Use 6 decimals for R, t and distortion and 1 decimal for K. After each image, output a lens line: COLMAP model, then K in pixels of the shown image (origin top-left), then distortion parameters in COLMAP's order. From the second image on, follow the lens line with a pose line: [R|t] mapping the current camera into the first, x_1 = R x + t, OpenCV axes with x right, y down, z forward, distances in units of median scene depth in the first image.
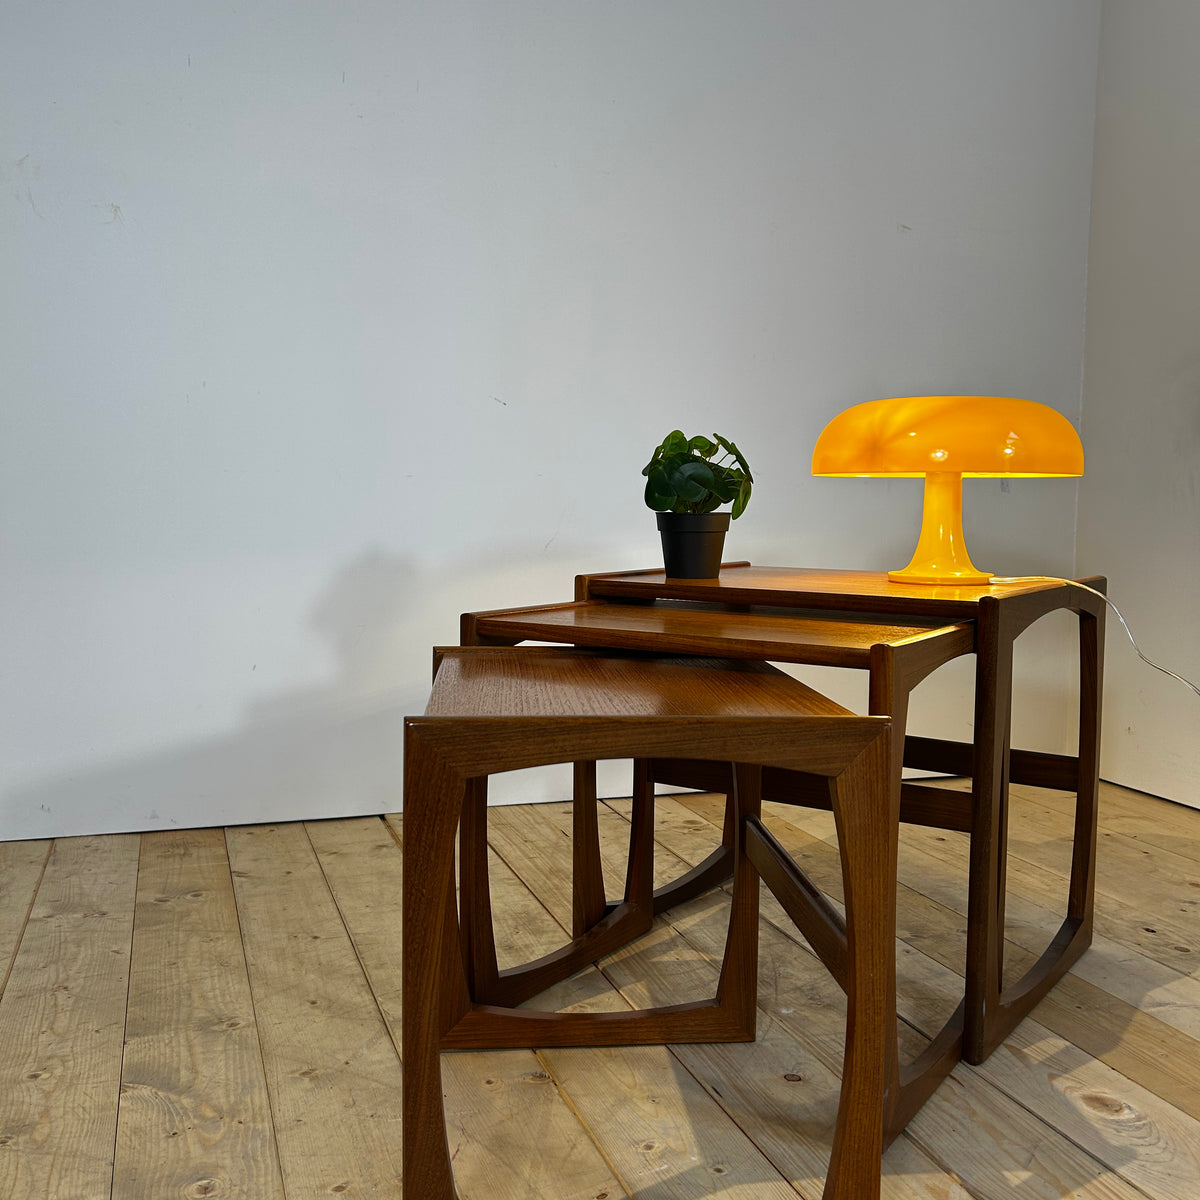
lens RADIAL K [[1221.2, 0, 596.9], [0, 1221.2, 586.4], [0, 0, 1]] dist [0.012344, -0.010545]
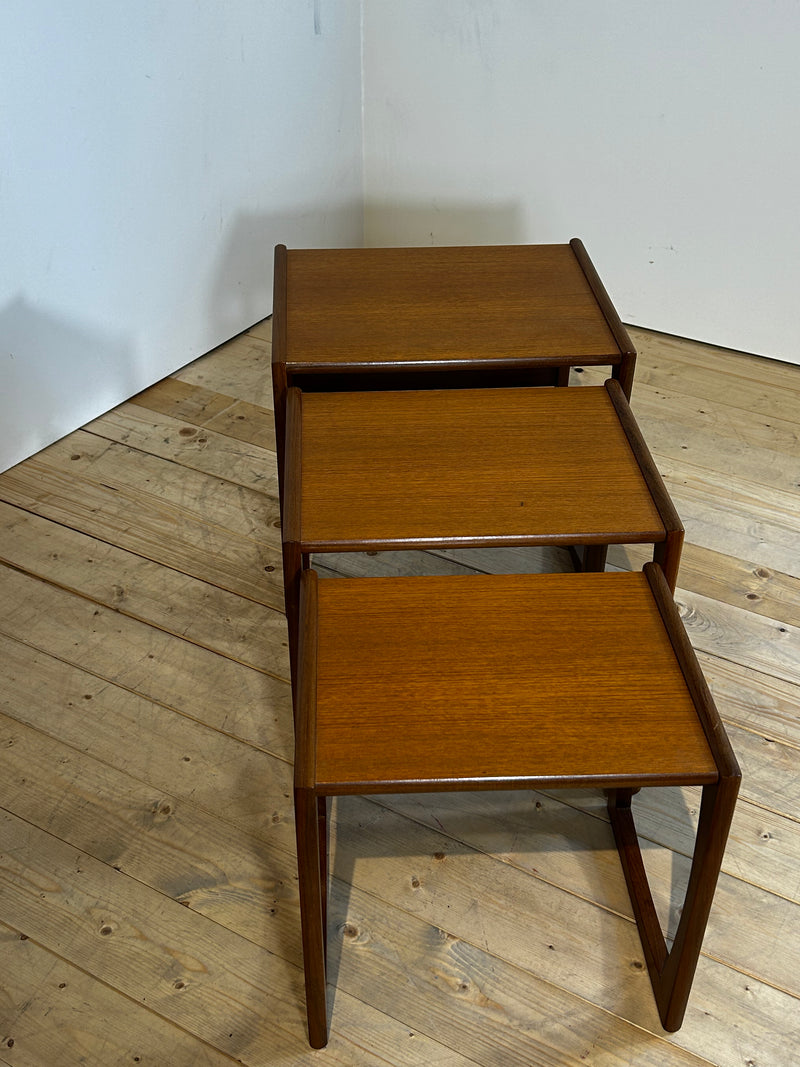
lens RADIAL K [[1197.4, 0, 400.0], [0, 1197.4, 533.5], [0, 0, 1]] dist [0.243480, -0.833681]
pose [[0.763696, -0.376216, 0.524623, -0.686452], [0.043830, 0.840985, 0.539280, -0.566631], [-0.644086, -0.388852, 0.658747, 0.133498]]
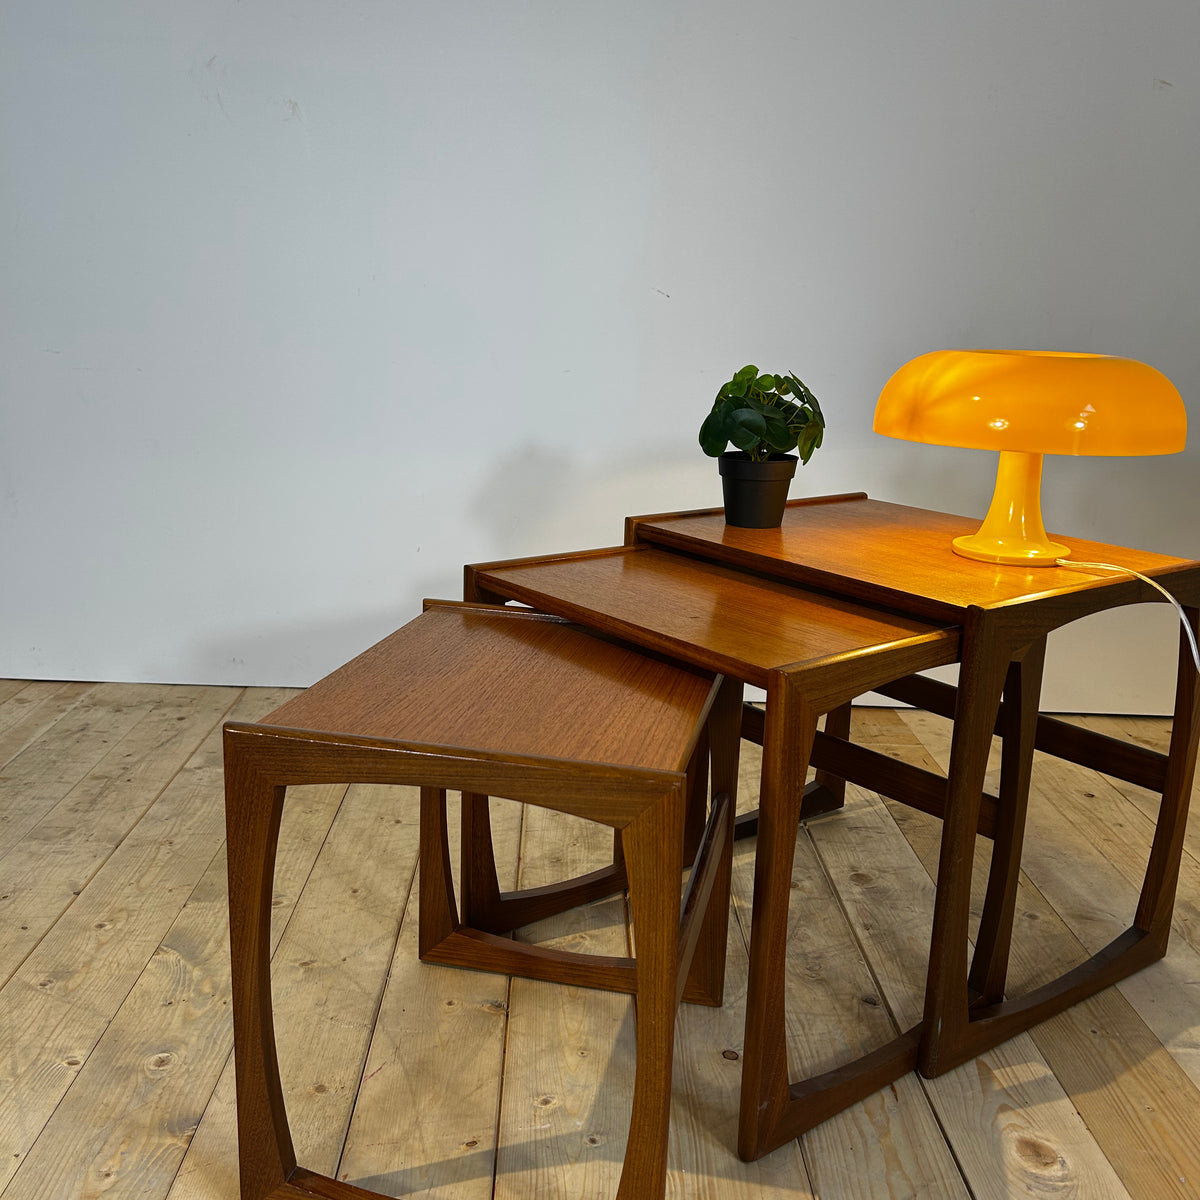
lens RADIAL K [[1221.2, 0, 596.9], [0, 1221.2, 586.4], [0, 0, 1]] dist [0.012344, -0.010545]
pose [[0.952045, 0.090499, -0.292268, 0.299070], [-0.044691, 0.986142, 0.159773, -0.129288], [0.302677, -0.139049, 0.942896, 0.065120]]
